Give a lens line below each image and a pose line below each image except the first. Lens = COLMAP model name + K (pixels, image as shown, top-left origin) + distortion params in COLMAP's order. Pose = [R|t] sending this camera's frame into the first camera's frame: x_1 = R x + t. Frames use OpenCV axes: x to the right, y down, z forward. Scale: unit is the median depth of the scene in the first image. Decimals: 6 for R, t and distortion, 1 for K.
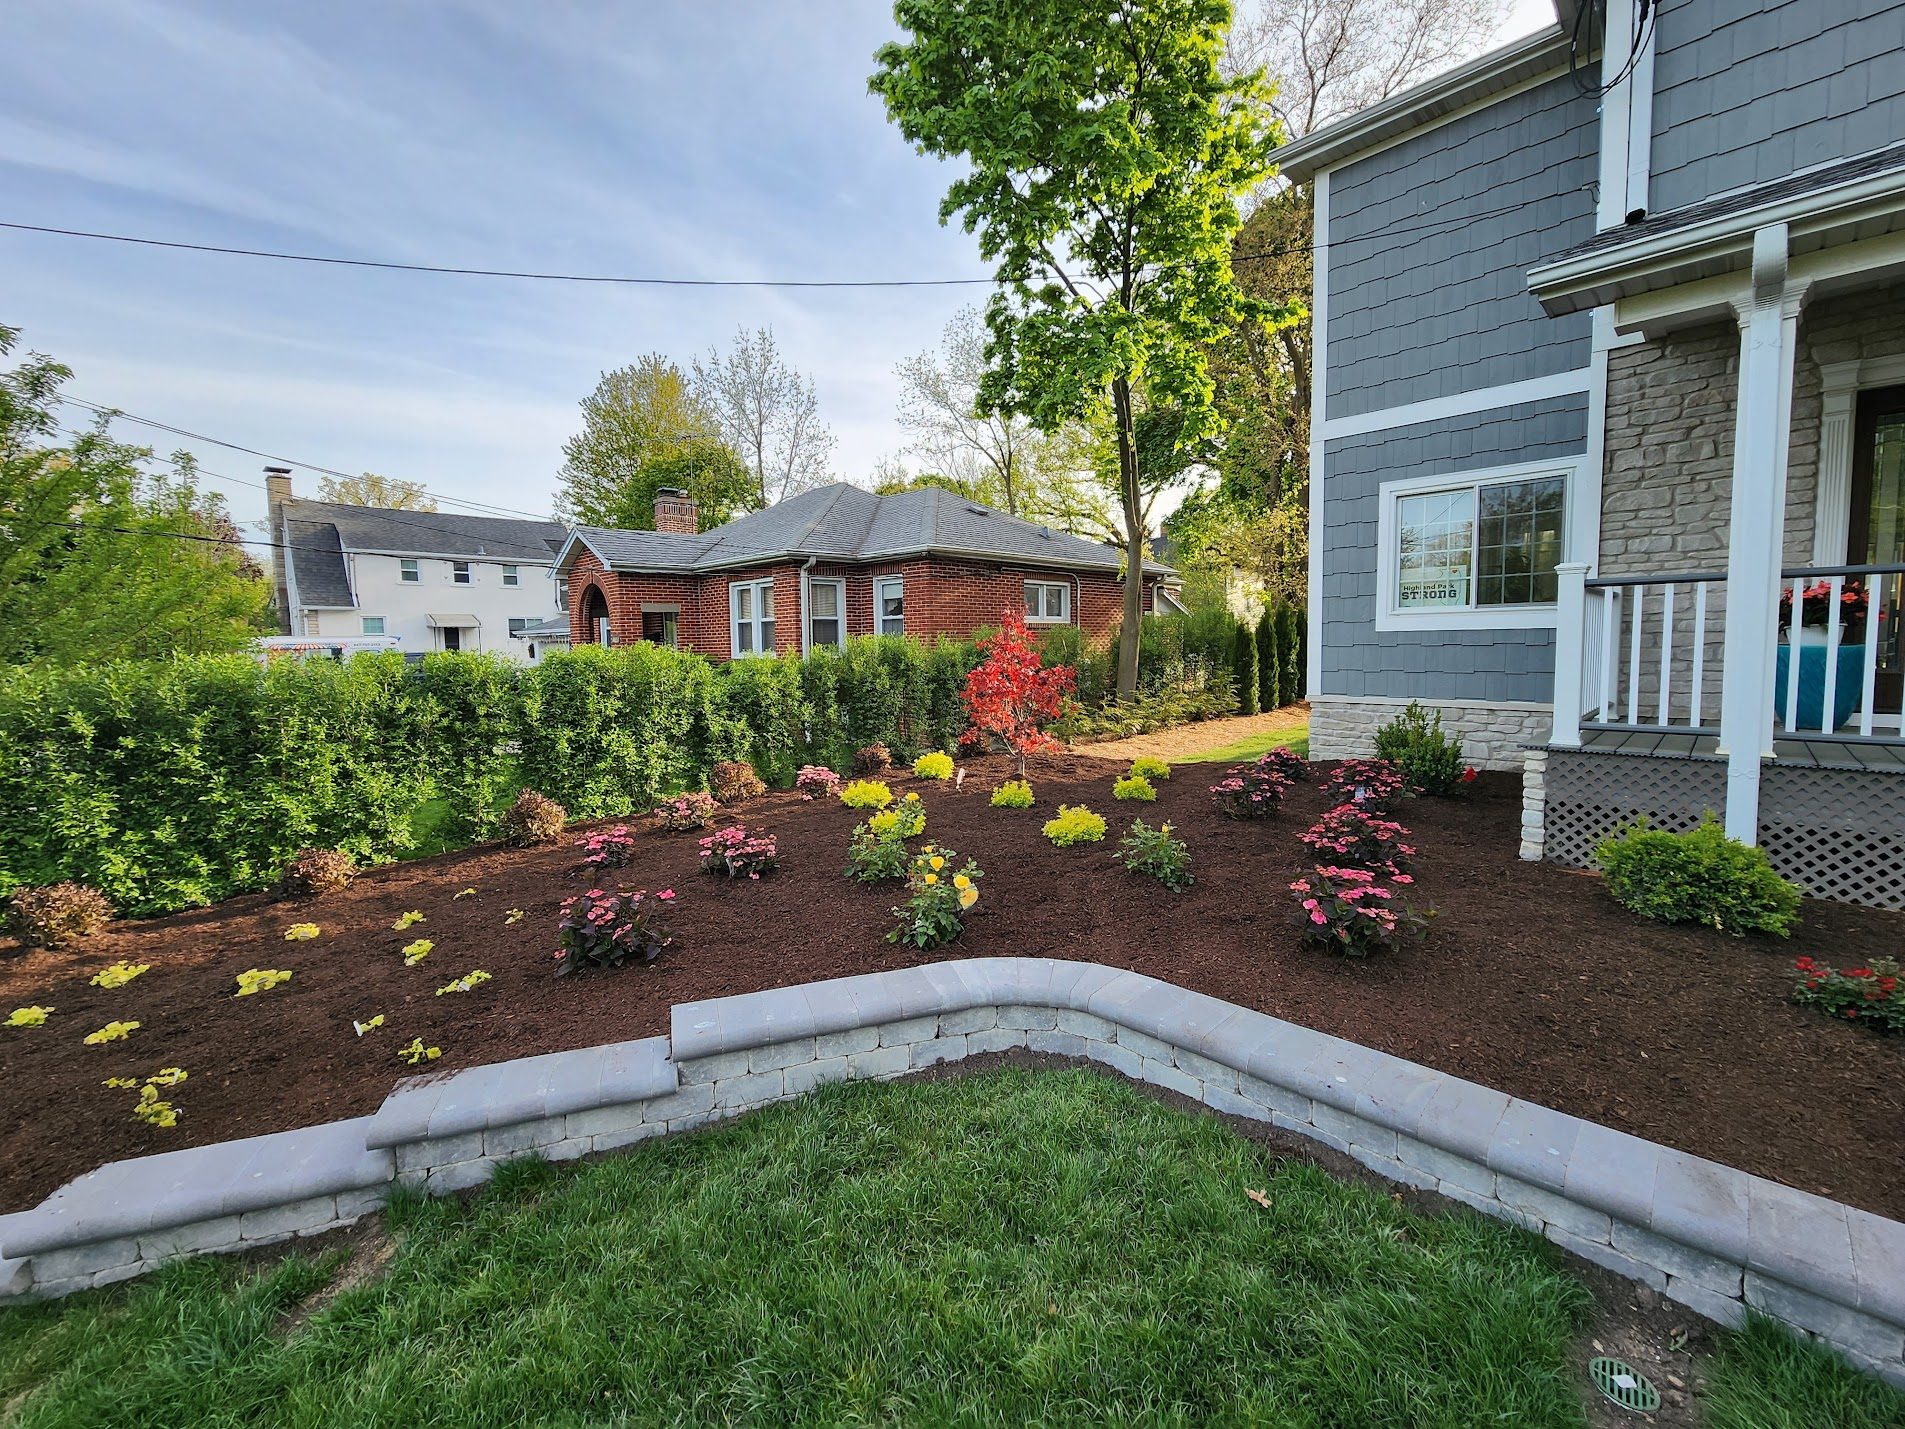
lens RADIAL K [[811.8, 0, 945.2], [0, 811.8, 704.8], [0, 0, 1]] dist [-0.003918, 0.000308]
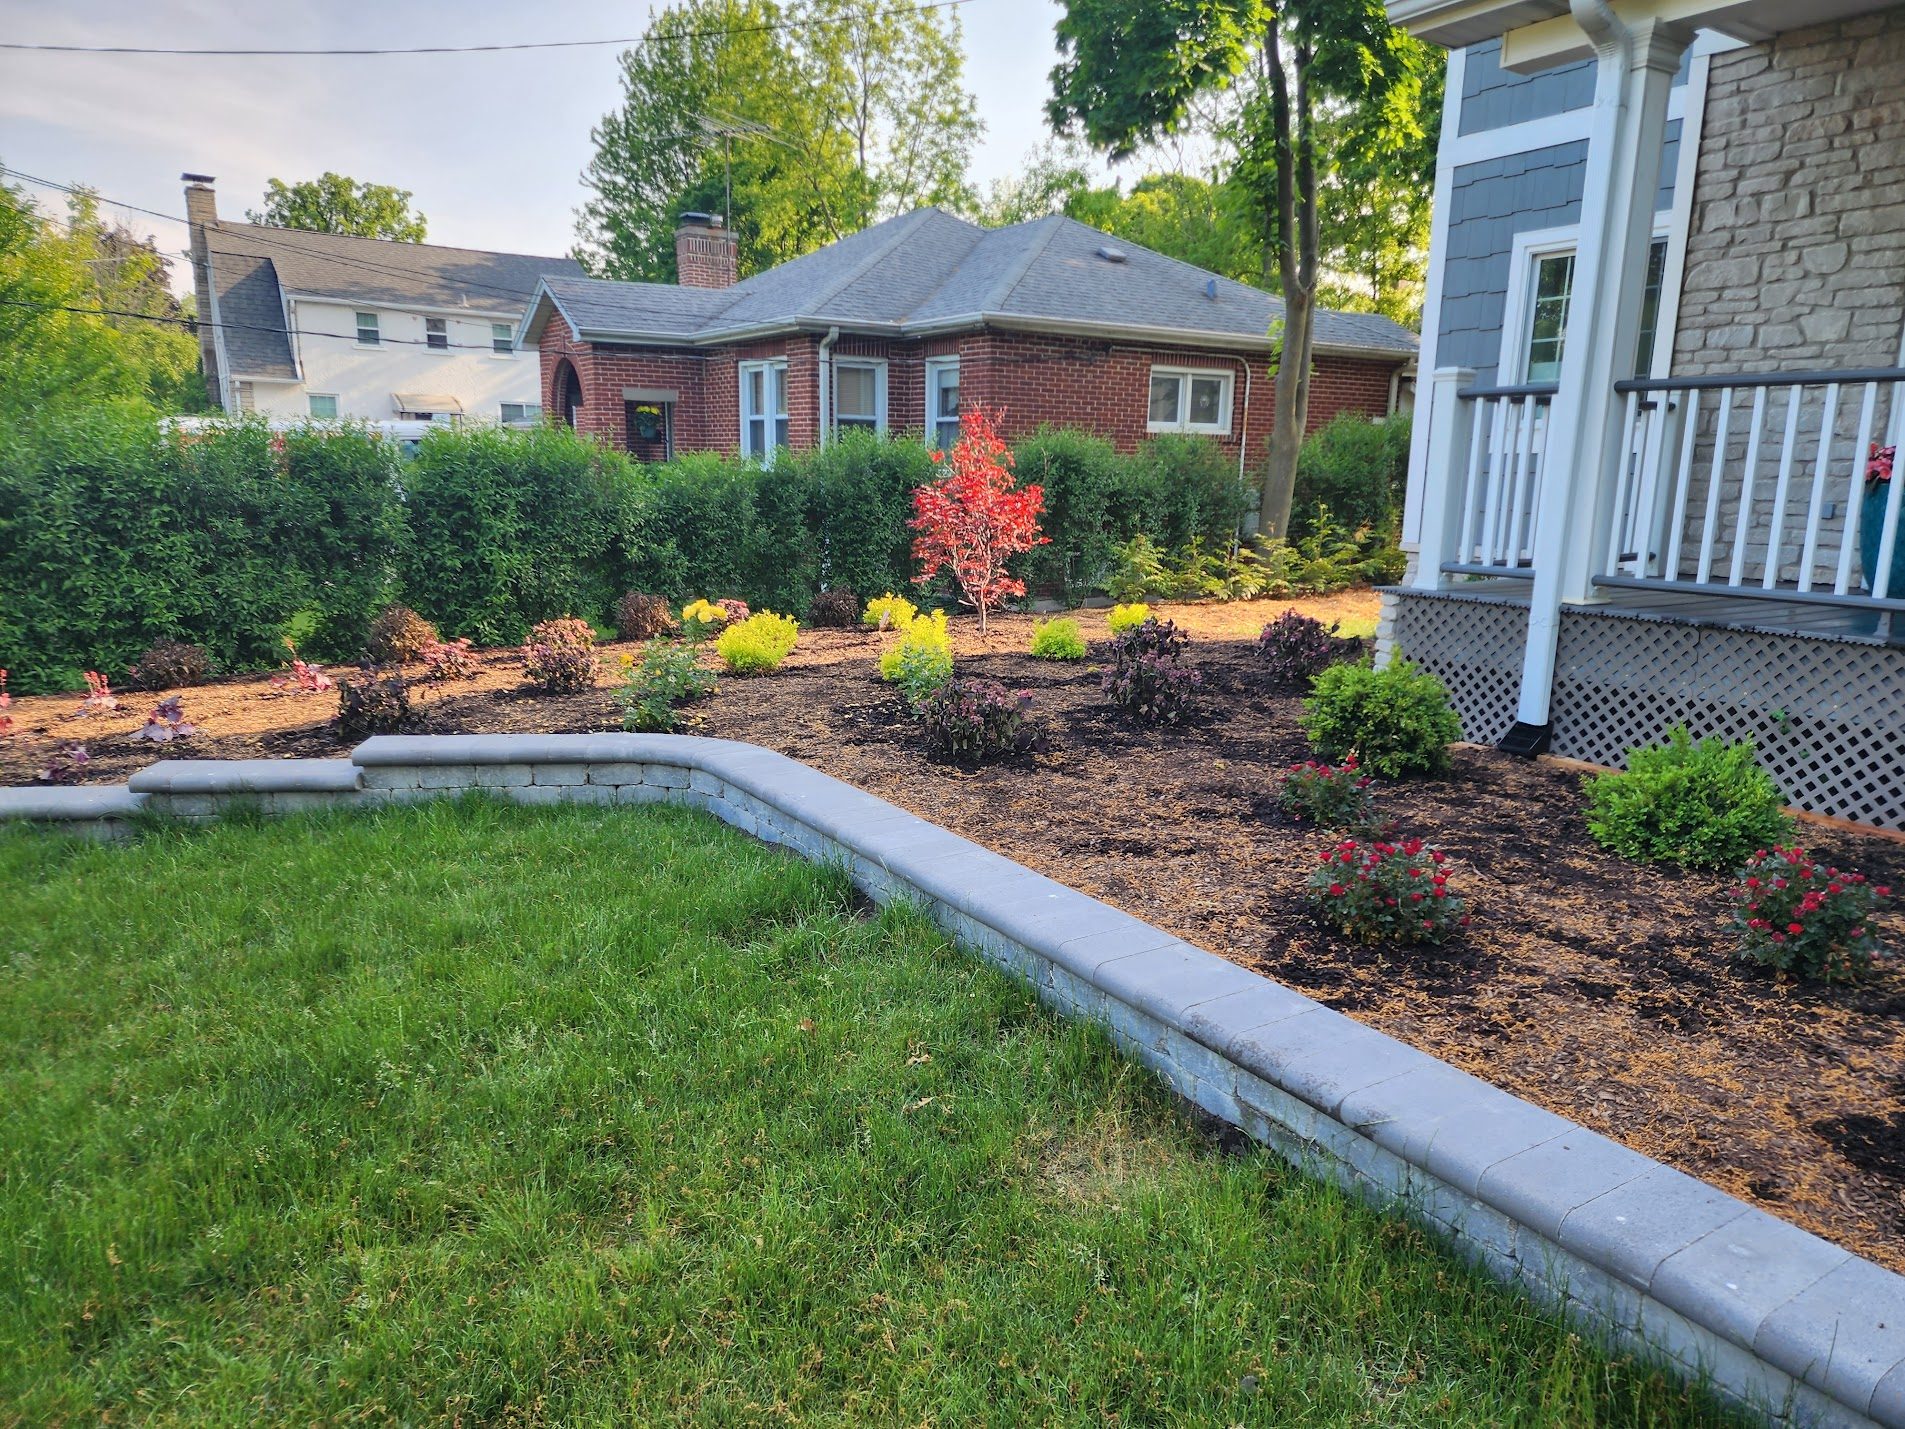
lens RADIAL K [[1355.3, 0, 951.7], [0, 1355.3, 732.3], [0, 0, 1]] dist [0.075630, -0.062085]
pose [[0.975811, 0.074525, -0.205522, 0.214145], [-0.049520, 0.991016, 0.124240, 0.016333], [0.212935, -0.111057, 0.970734, -0.184609]]
